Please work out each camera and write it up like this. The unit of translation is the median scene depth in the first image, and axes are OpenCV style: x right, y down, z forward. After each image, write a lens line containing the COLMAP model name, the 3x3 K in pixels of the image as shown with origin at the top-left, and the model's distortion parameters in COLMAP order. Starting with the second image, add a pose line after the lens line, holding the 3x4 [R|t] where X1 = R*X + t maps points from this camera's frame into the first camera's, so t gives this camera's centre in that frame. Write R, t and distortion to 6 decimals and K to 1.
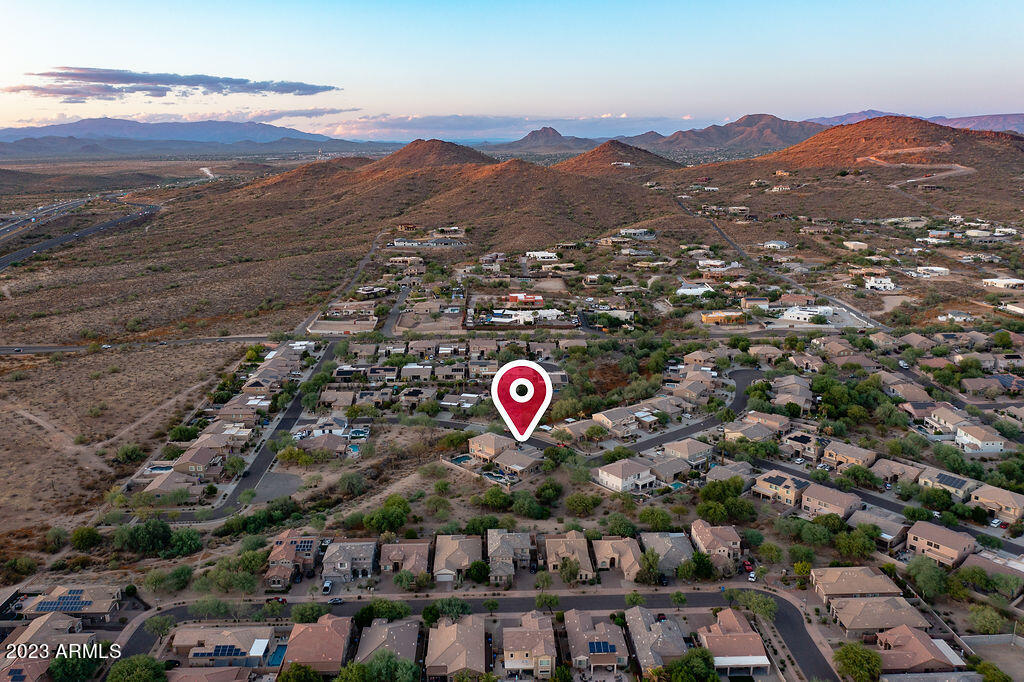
lens RADIAL K [[802.4, 0, 512.0], [0, 802.4, 341.0], [0, 0, 1]] dist [-0.019477, -0.001193]
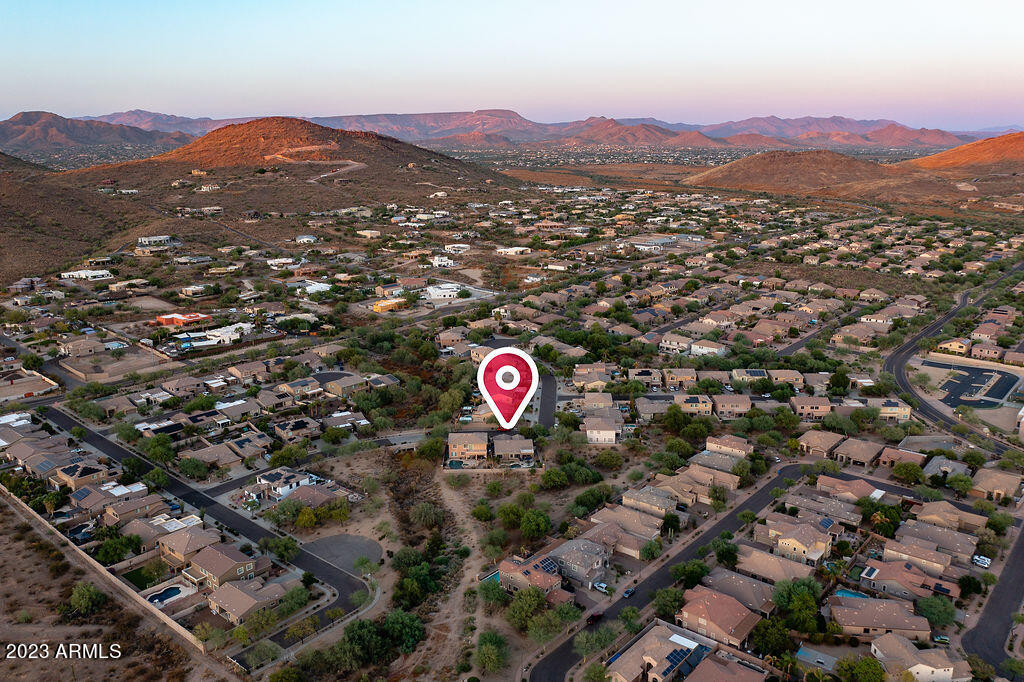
lens RADIAL K [[802.4, 0, 512.0], [0, 802.4, 341.0], [0, 0, 1]] dist [-0.019477, -0.001193]
pose [[0.670260, -0.173414, 0.721581, -0.583162], [0.173401, 0.981997, 0.074931, -0.050243], [-0.721584, 0.074900, 0.688264, 0.231496]]
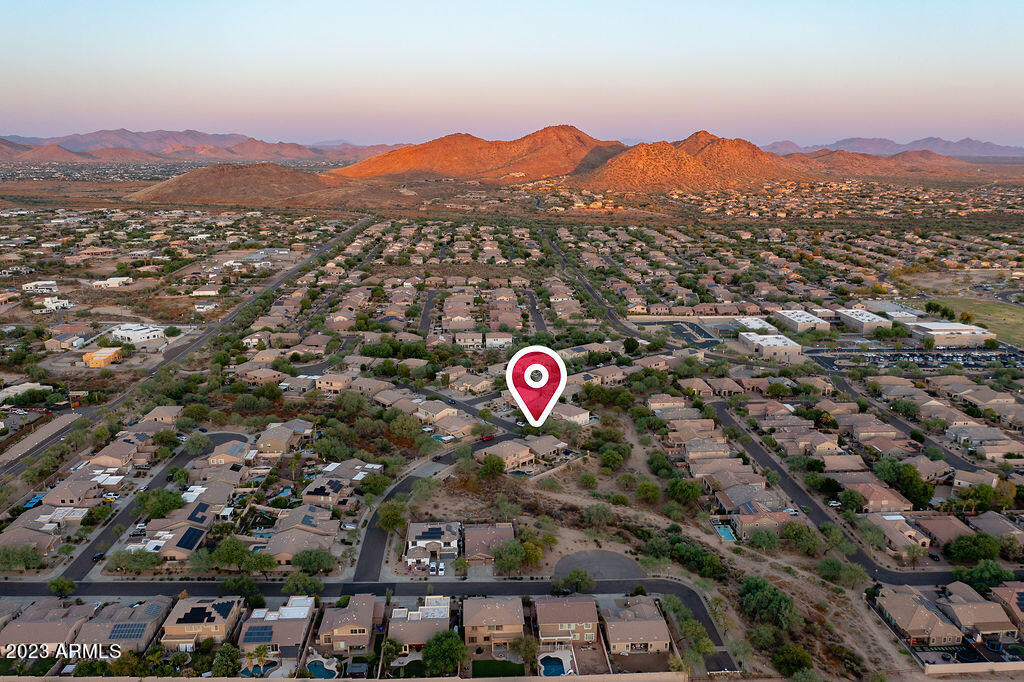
lens RADIAL K [[822.9, 0, 512.0], [0, 822.9, 341.0], [0, 0, 1]] dist [-0.007889, -0.003747]
pose [[-0.019472, -0.215017, 0.976416, -0.819687], [0.242633, 0.946391, 0.213244, -0.175609], [-0.969923, 0.241063, 0.033742, 0.790248]]
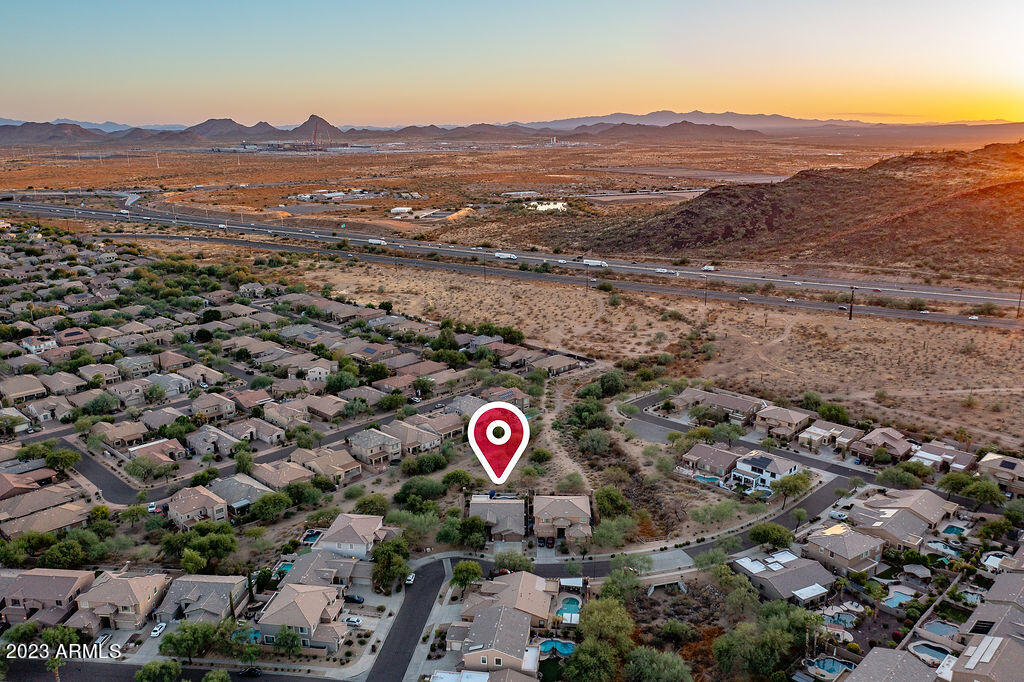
lens RADIAL K [[802.4, 0, 512.0], [0, 802.4, 341.0], [0, 0, 1]] dist [-0.019477, -0.001193]
pose [[-0.725879, 0.182336, -0.663215, 0.398176], [-0.190420, 0.873264, 0.448497, -0.277971], [0.660939, 0.451844, -0.599164, 1.142174]]
